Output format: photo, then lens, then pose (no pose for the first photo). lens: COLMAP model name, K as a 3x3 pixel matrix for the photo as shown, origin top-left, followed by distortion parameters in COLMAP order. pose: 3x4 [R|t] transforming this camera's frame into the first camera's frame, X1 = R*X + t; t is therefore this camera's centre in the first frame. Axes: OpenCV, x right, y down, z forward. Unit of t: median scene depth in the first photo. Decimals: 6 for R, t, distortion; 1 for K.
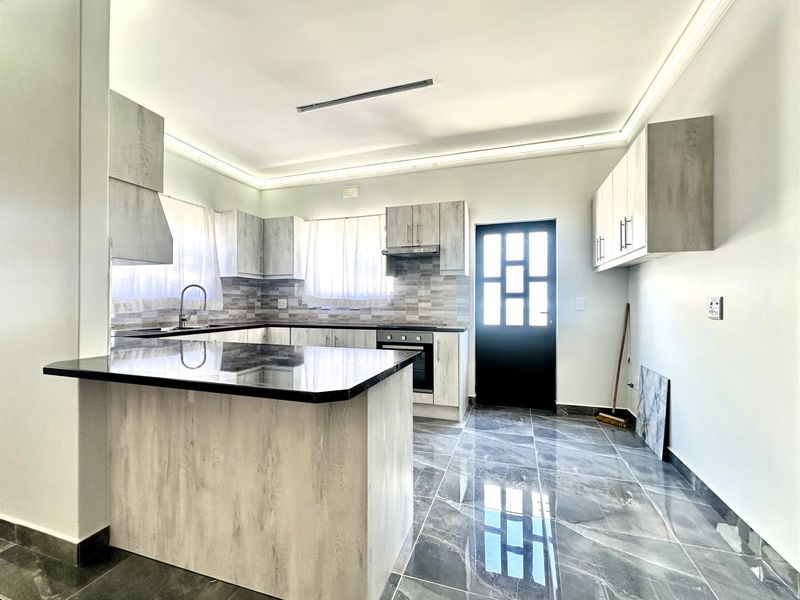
lens RADIAL K [[342.9, 0, 401.0], [0, 342.9, 301.0], [0, 0, 1]] dist [0.000529, -0.000554]
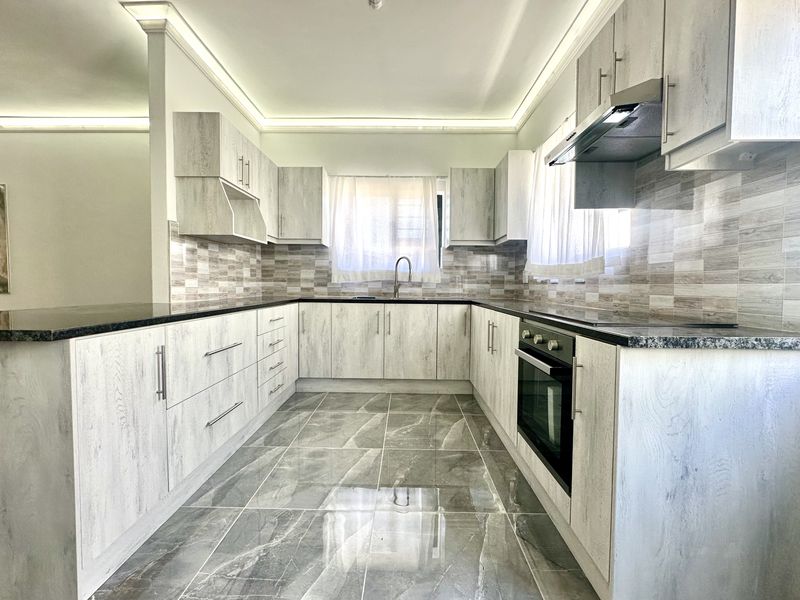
lens RADIAL K [[342.9, 0, 413.0], [0, 342.9, 300.1], [0, 0, 1]] dist [0.000529, -0.000554]
pose [[0.316239, 0.041527, -0.947770, 0.320602], [-0.001000, 0.999055, 0.043441, 0.030993], [0.948679, -0.012790, 0.315982, 0.604304]]
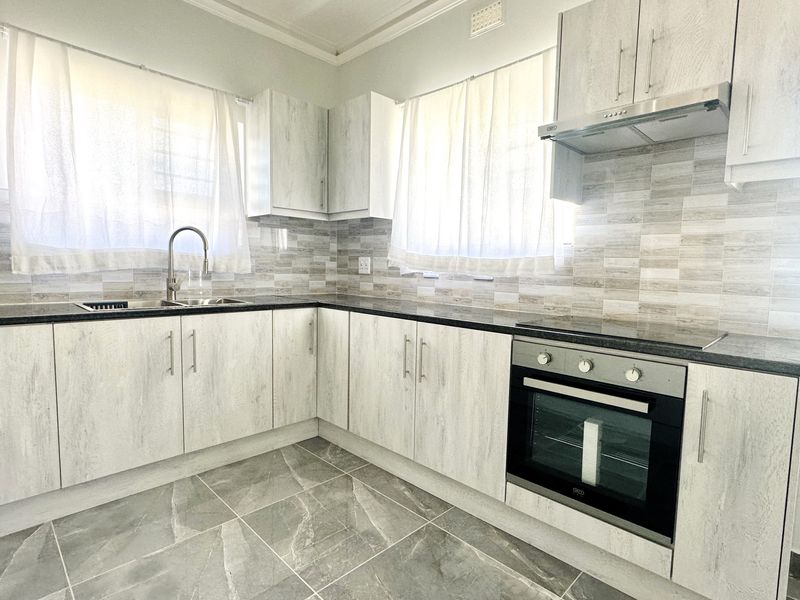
lens RADIAL K [[410.7, 0, 406.3], [0, 410.7, 304.2], [0, 0, 1]] dist [-0.000249, -0.001819]
pose [[0.892397, 0.060425, -0.447187, 0.025032], [-0.019354, 0.995207, 0.095853, 0.006130], [0.450835, -0.076884, 0.889290, 0.471951]]
